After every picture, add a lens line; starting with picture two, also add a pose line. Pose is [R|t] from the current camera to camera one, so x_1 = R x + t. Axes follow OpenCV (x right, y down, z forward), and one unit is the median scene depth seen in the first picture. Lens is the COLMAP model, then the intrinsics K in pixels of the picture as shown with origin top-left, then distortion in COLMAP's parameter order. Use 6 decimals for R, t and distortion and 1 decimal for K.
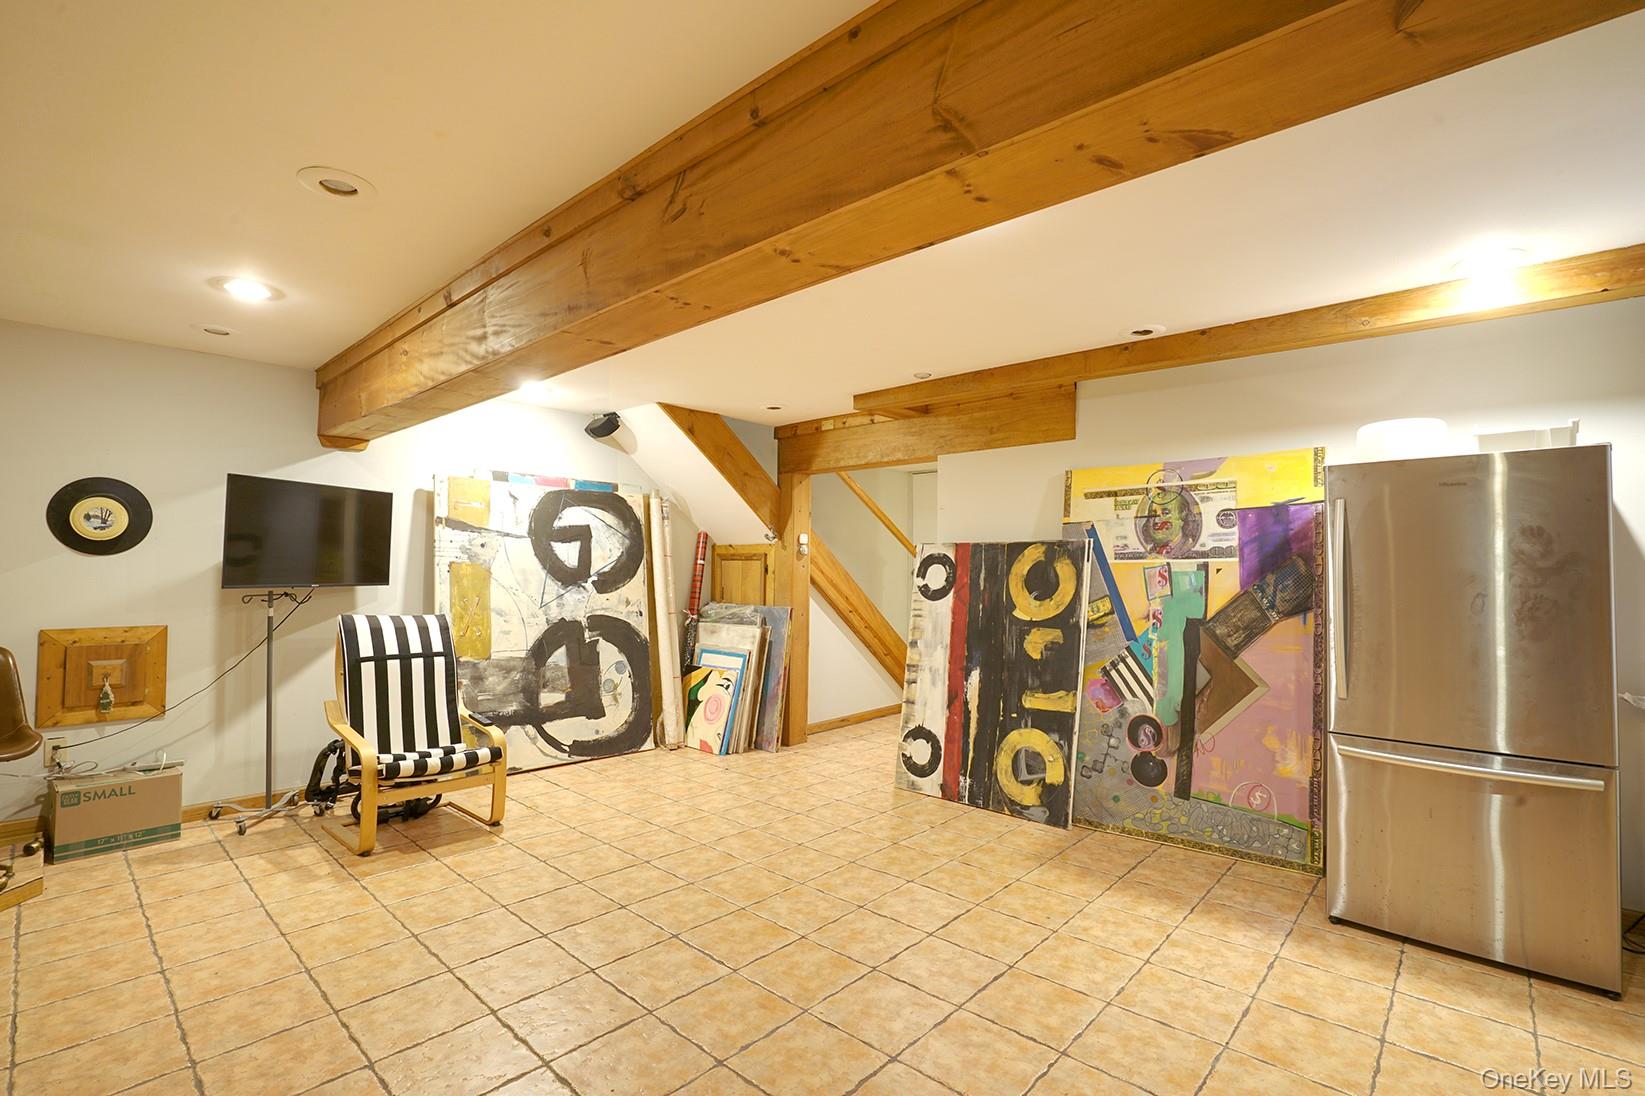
lens RADIAL K [[748.7, 0, 822.5], [0, 748.7, 548.0], [0, 0, 1]] dist [-0.058577, 0.018195]
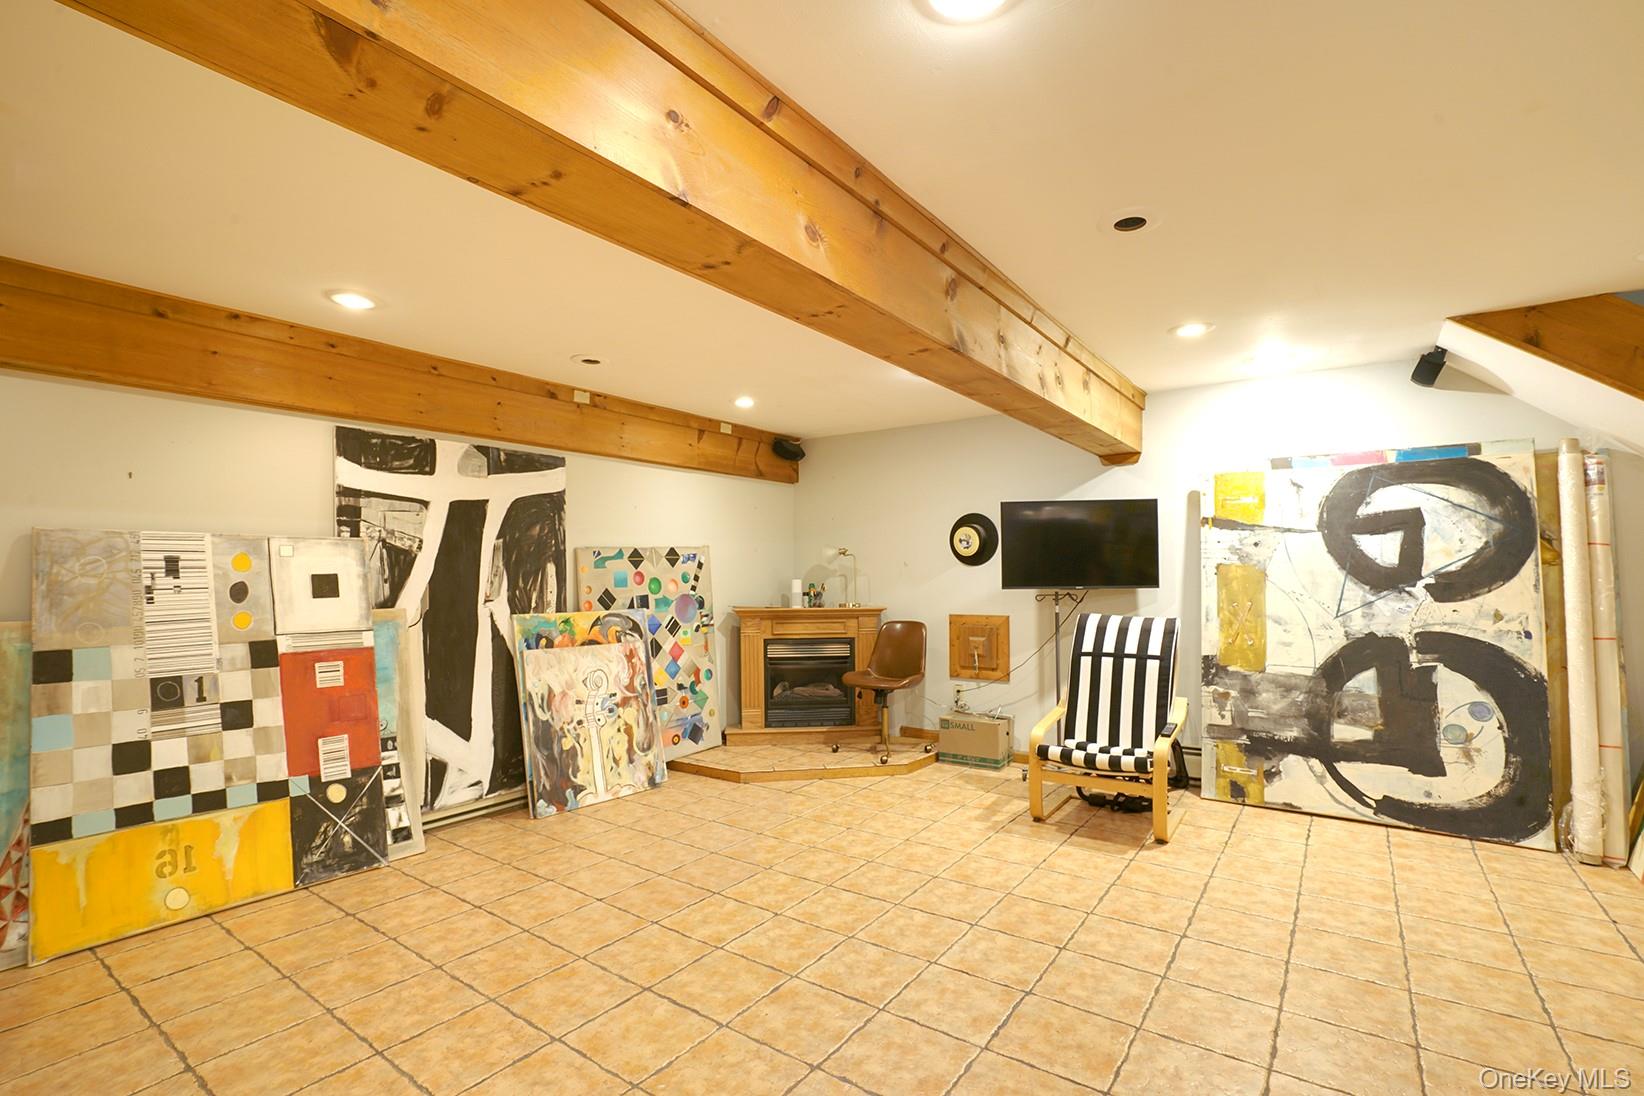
lens RADIAL K [[748.2, 0, 822.0], [0, 748.2, 548.0], [0, 0, 1]] dist [-0.058577, 0.018195]
pose [[0.125334, -0.042700, -0.991195, 0.349319], [0.037629, 0.998559, -0.038259, 0.014968], [0.991401, -0.032503, 0.126760, 0.360708]]
